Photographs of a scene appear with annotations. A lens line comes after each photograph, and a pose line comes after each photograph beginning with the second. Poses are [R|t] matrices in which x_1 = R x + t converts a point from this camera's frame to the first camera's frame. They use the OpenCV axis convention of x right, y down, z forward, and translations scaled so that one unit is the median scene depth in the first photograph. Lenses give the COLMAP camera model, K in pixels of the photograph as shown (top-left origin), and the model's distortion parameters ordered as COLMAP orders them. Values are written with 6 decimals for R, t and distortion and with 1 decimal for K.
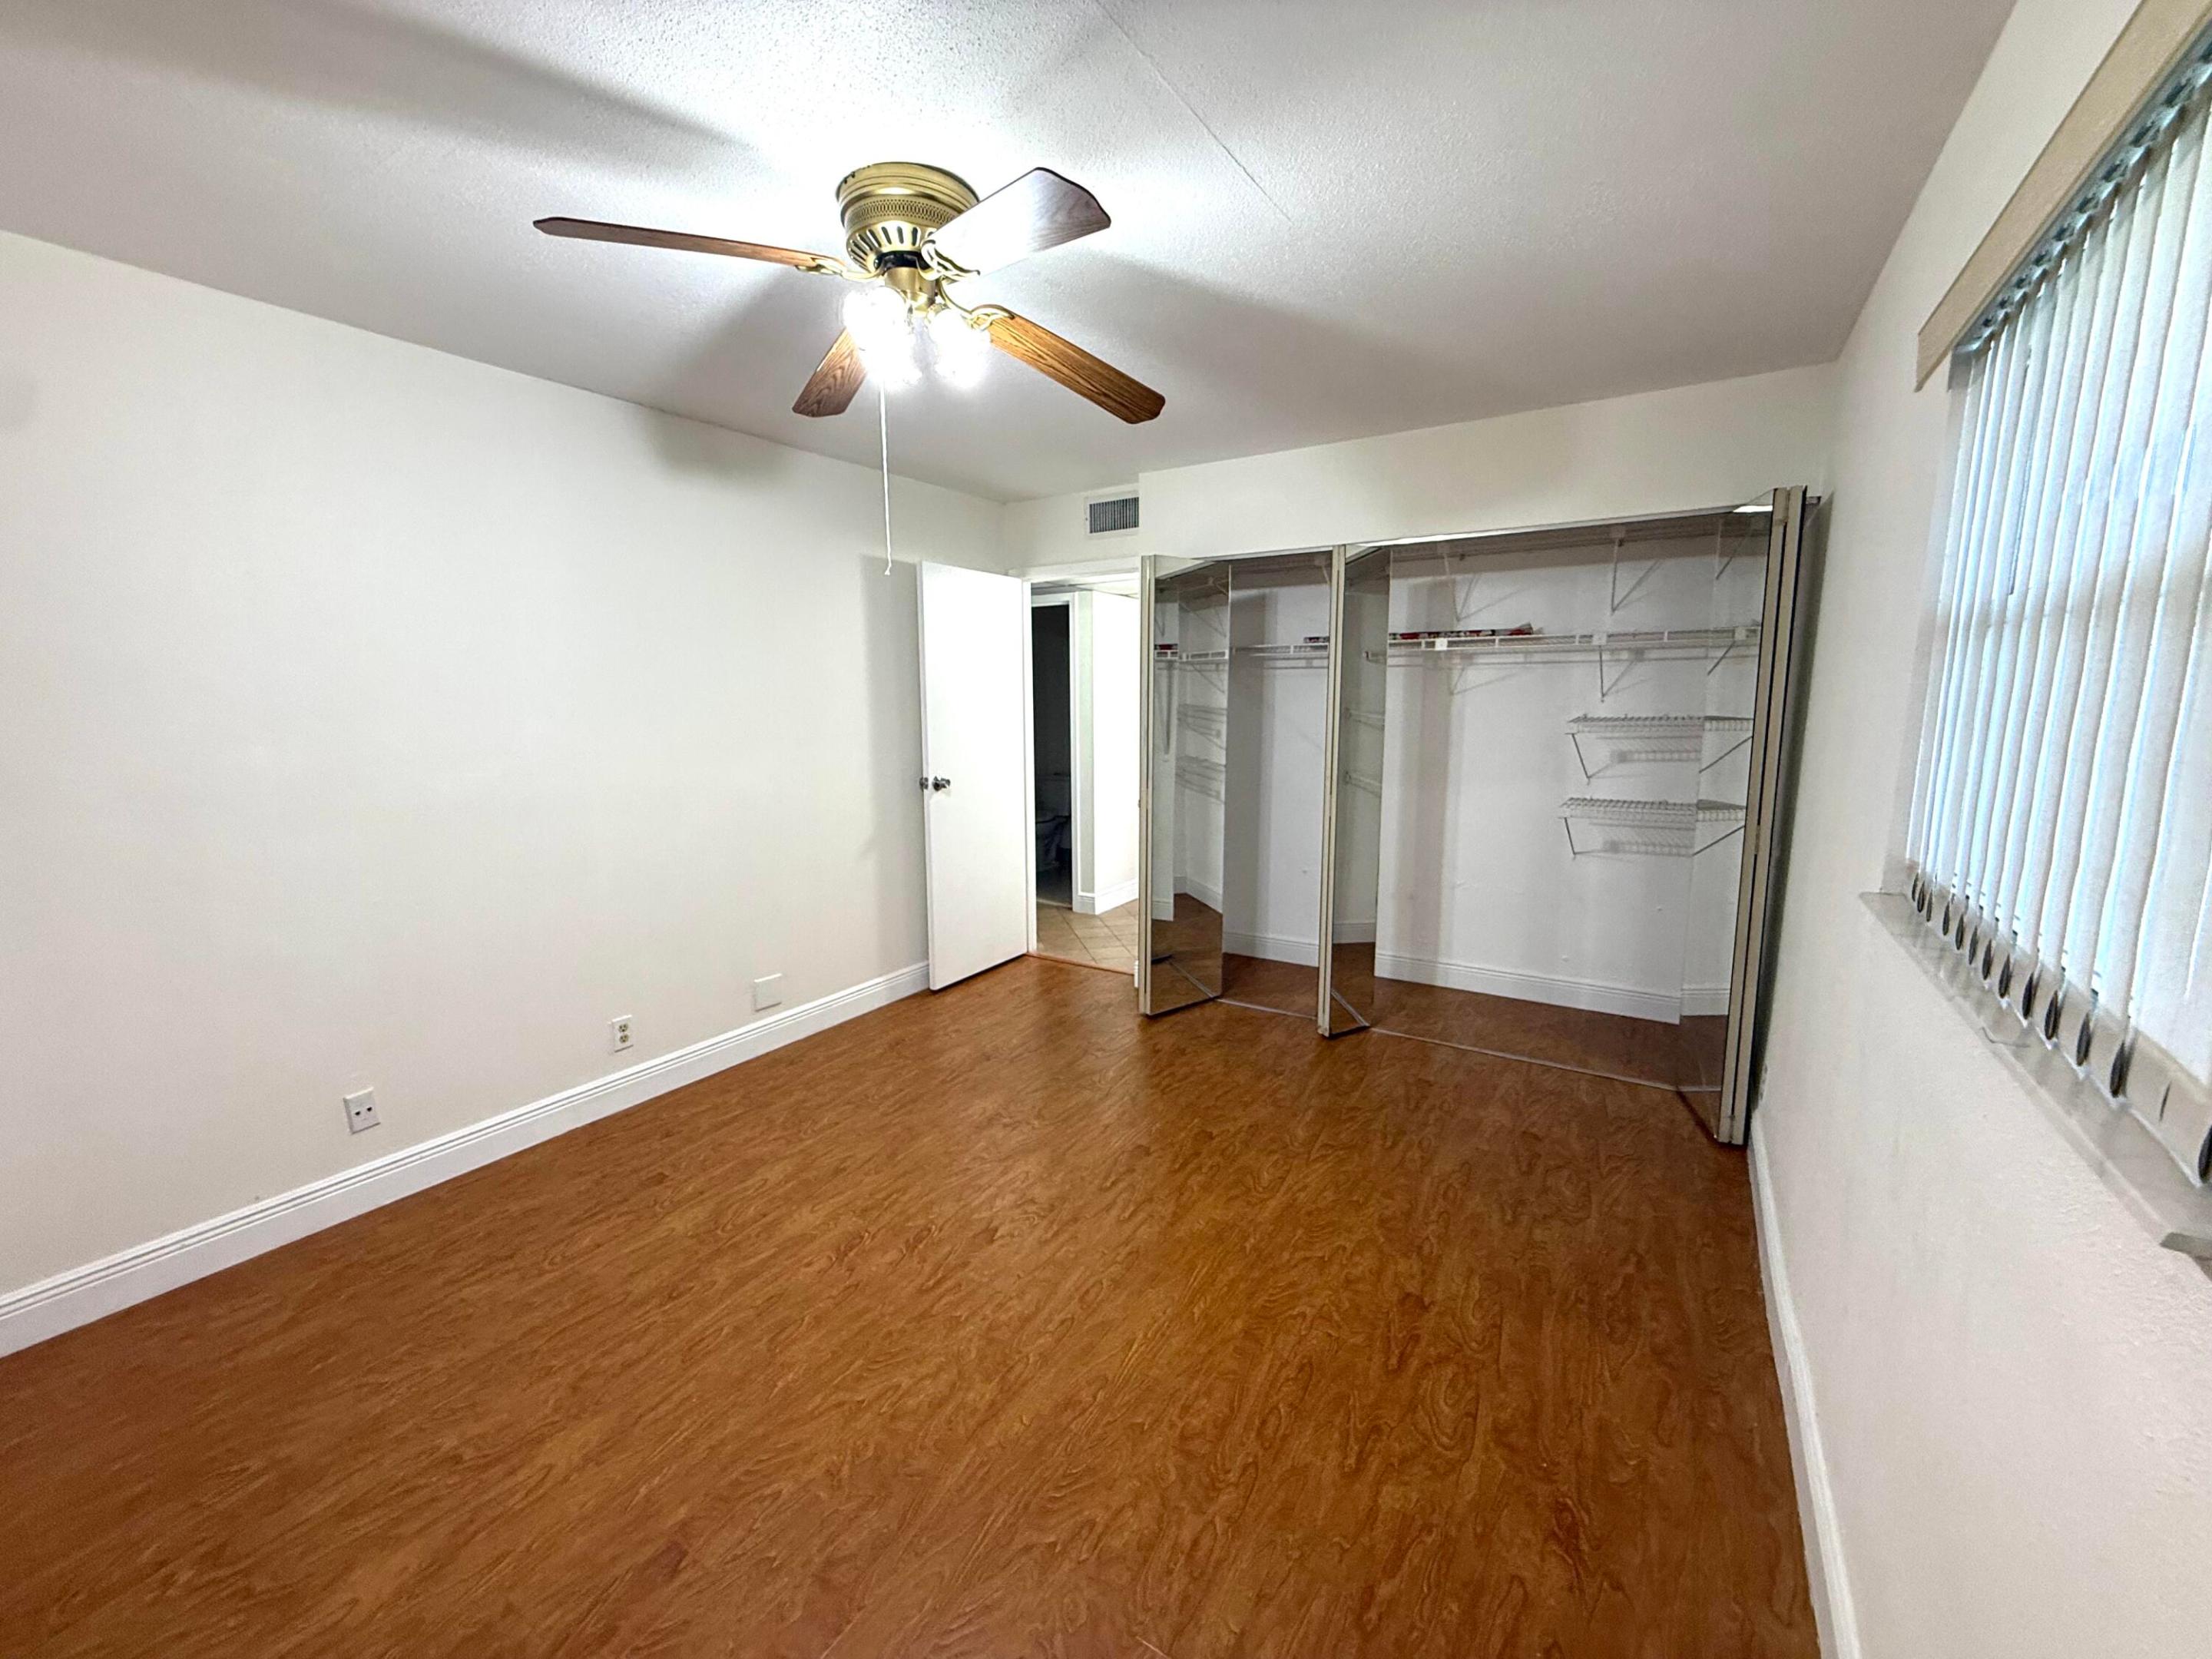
lens RADIAL K [[887.2, 0, 1102.3], [0, 887.2, 829.2], [0, 0, 1]] dist [-0.000147, 0.000135]
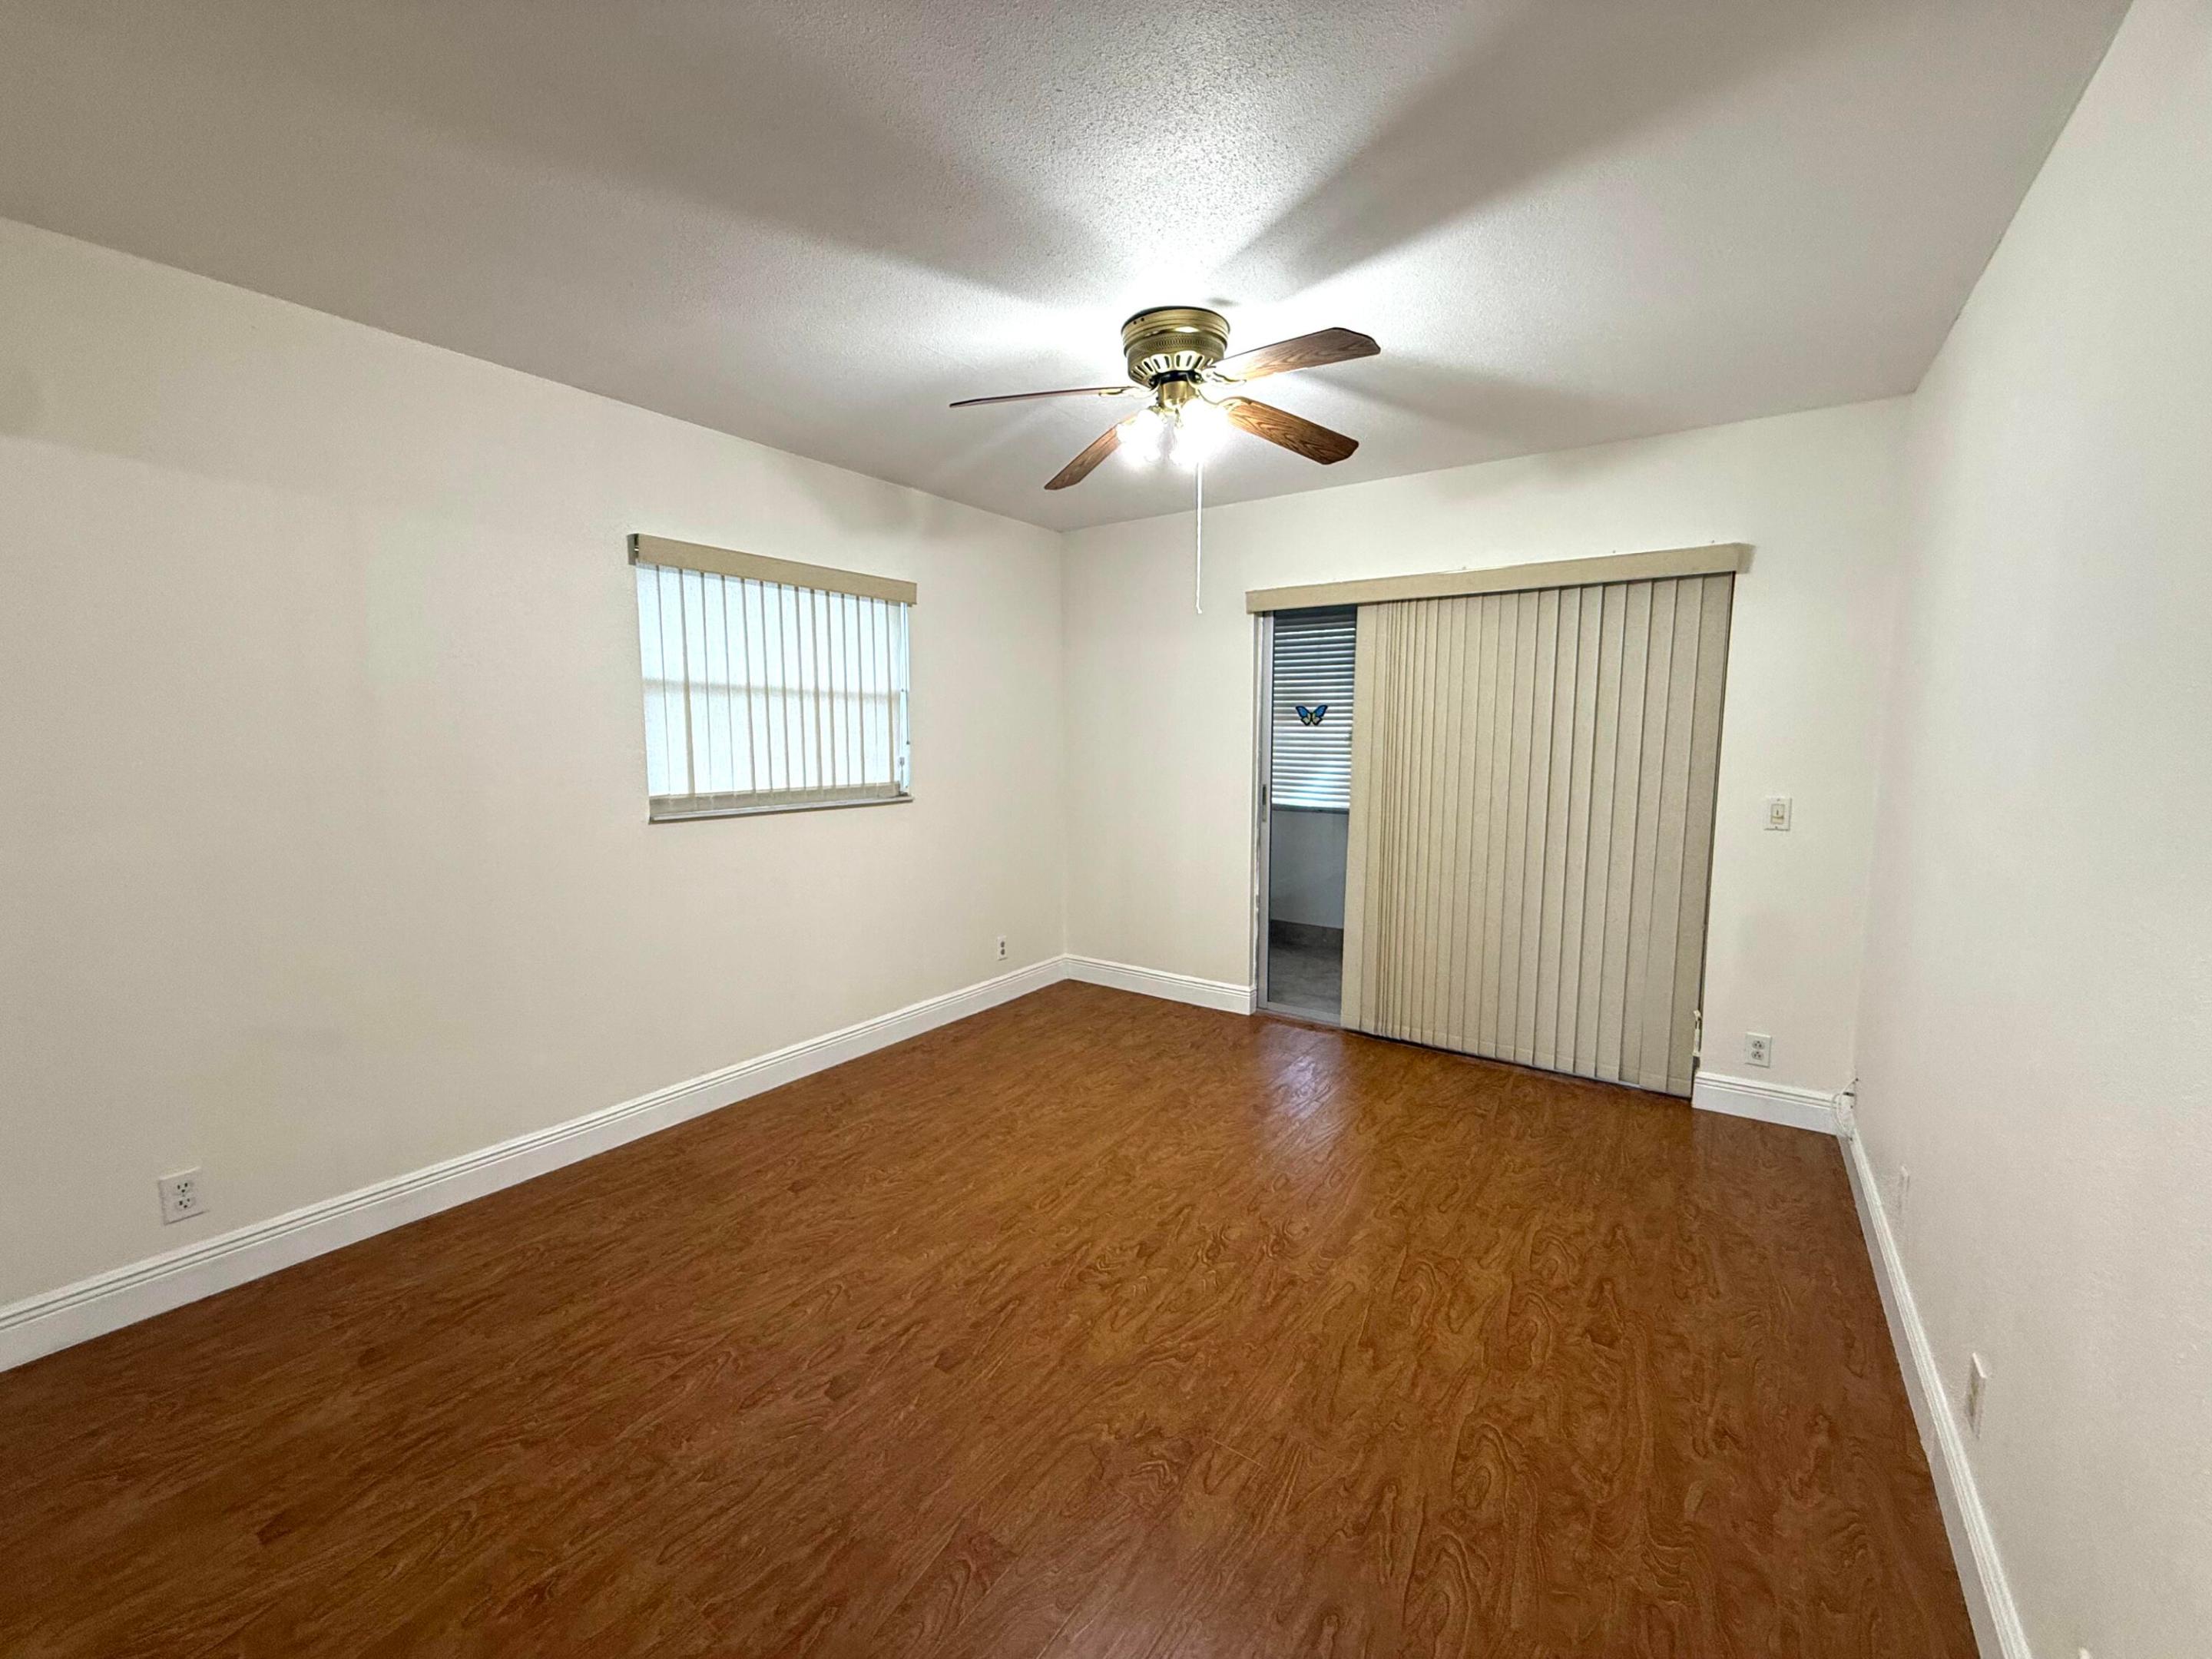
lens RADIAL K [[868.8, 0, 1105.1], [0, 868.8, 830.5], [0, 0, 1]] dist [-0.000370, -0.000021]
pose [[-0.999174, 0.002561, 0.040550, -0.124816], [0.013132, 0.964805, 0.262637, -0.250700], [-0.038451, 0.262952, -0.964042, 1.832786]]
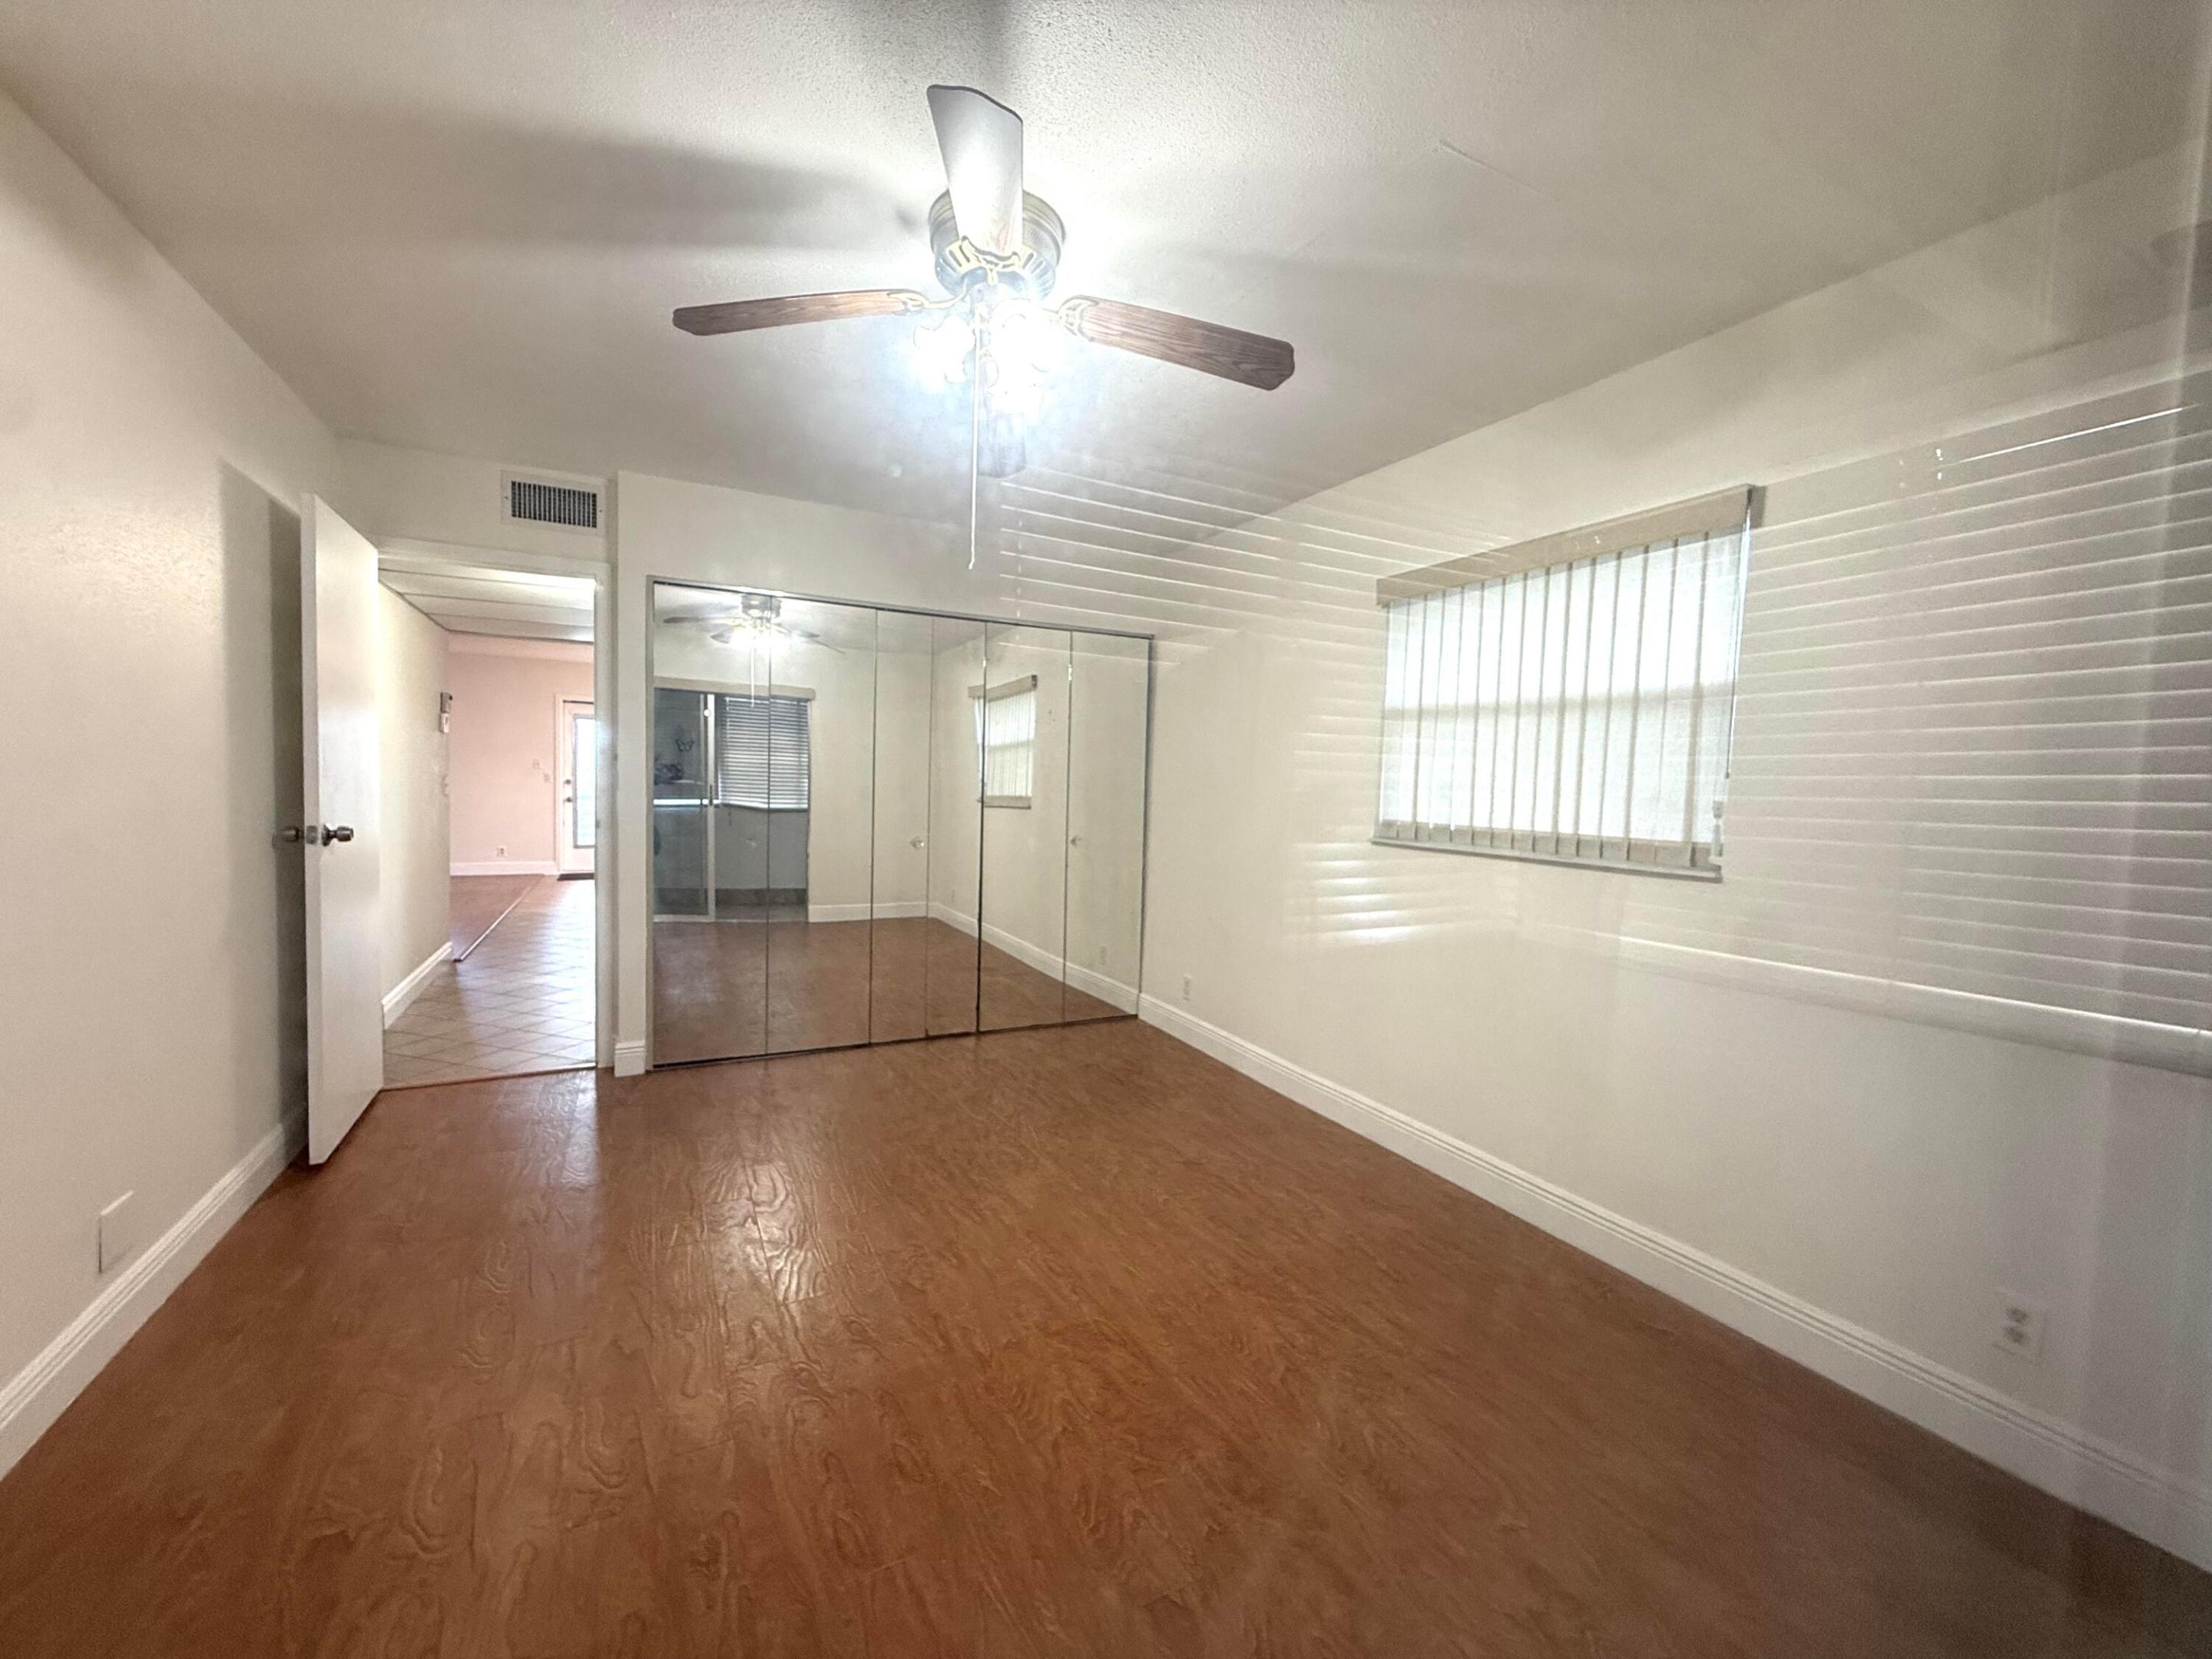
lens RADIAL K [[887.2, 0, 1102.3], [0, 887.2, 829.2], [0, 0, 1]] dist [-0.000147, 0.000135]
pose [[0.498332, -0.025123, 0.866622, -0.816061], [0.099316, 0.994654, -0.028275, 0.031765], [-0.861279, 0.100160, 0.498163, 0.334219]]
